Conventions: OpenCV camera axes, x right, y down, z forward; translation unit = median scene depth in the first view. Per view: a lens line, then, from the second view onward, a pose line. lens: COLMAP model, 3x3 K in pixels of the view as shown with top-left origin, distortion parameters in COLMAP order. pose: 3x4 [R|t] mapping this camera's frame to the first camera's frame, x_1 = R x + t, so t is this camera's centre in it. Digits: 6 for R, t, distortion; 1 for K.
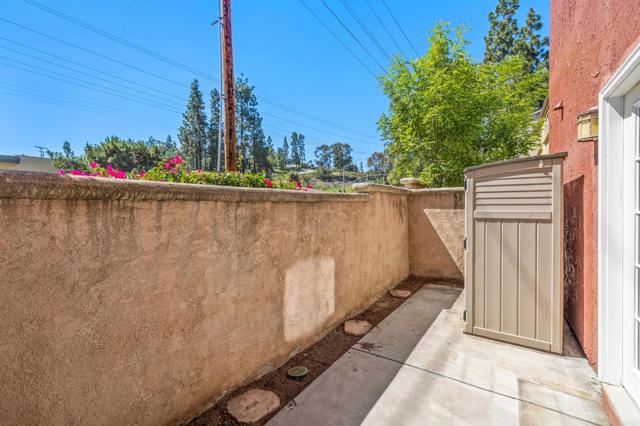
lens RADIAL K [[275.9, 0, 322.4], [0, 275.9, 208.0], [0, 0, 1]] dist [0.001922, -0.000566]
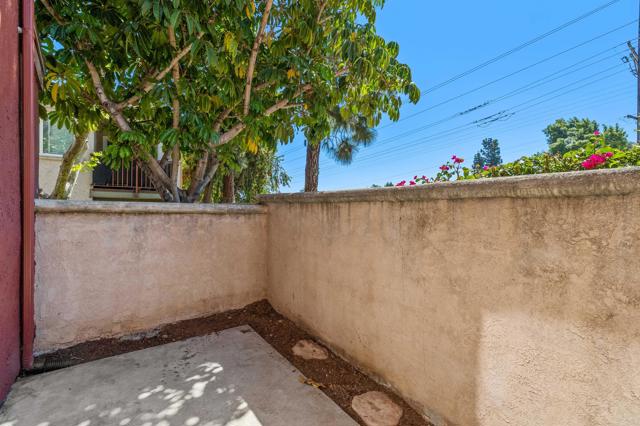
lens RADIAL K [[275.9, 0, 322.4], [0, 275.9, 208.0], [0, 0, 1]] dist [0.001922, -0.000566]
pose [[-0.320752, -0.002241, -0.947161, 0.672367], [-0.012336, 0.999922, 0.001811, 0.001808], [0.947083, 0.012265, -0.320754, 1.023216]]
